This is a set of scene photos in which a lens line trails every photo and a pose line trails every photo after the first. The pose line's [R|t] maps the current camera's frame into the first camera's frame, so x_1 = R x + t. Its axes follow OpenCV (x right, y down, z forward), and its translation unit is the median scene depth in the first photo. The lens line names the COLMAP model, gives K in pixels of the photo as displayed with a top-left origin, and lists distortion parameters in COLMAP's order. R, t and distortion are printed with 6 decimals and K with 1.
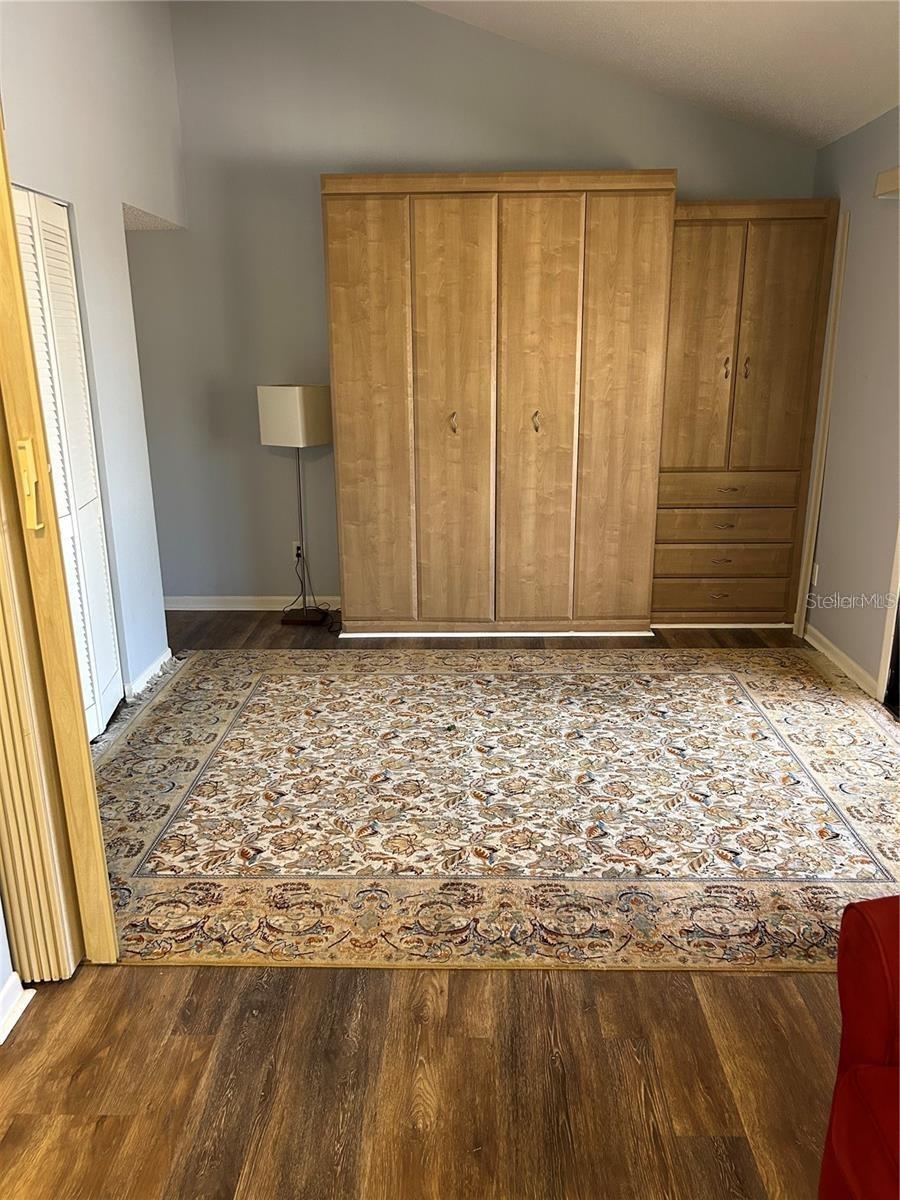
lens RADIAL K [[897.7, 0, 447.1], [0, 897.7, 599.5], [0, 0, 1]] dist [0.033485, -0.041406]
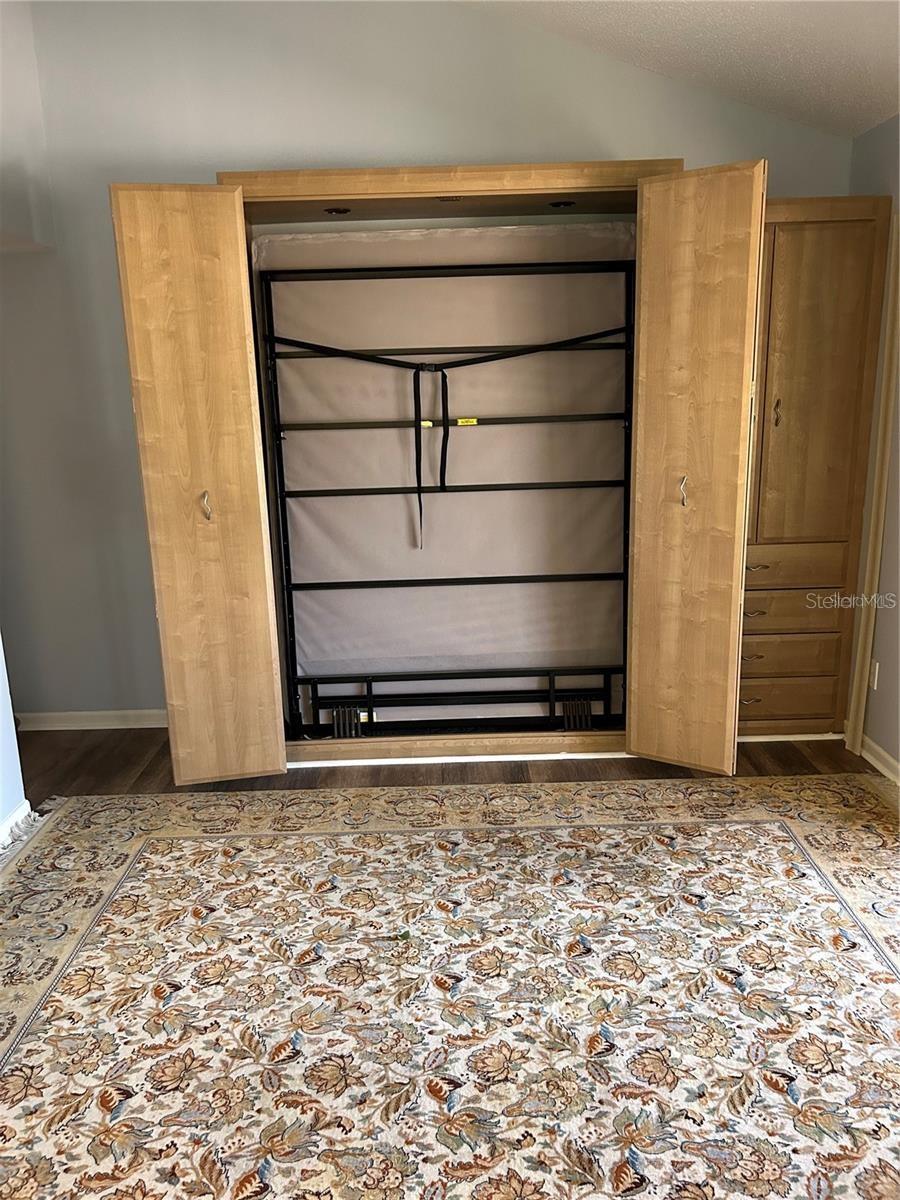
lens RADIAL K [[897.7, 0, 450.7], [0, 897.7, 601.2], [0, 0, 1]] dist [0.033485, -0.041406]
pose [[0.999272, -0.025013, 0.028811, 0.031557], [0.026226, 0.998752, -0.042504, -0.089155], [-0.027711, 0.043229, 0.998681, 0.308061]]
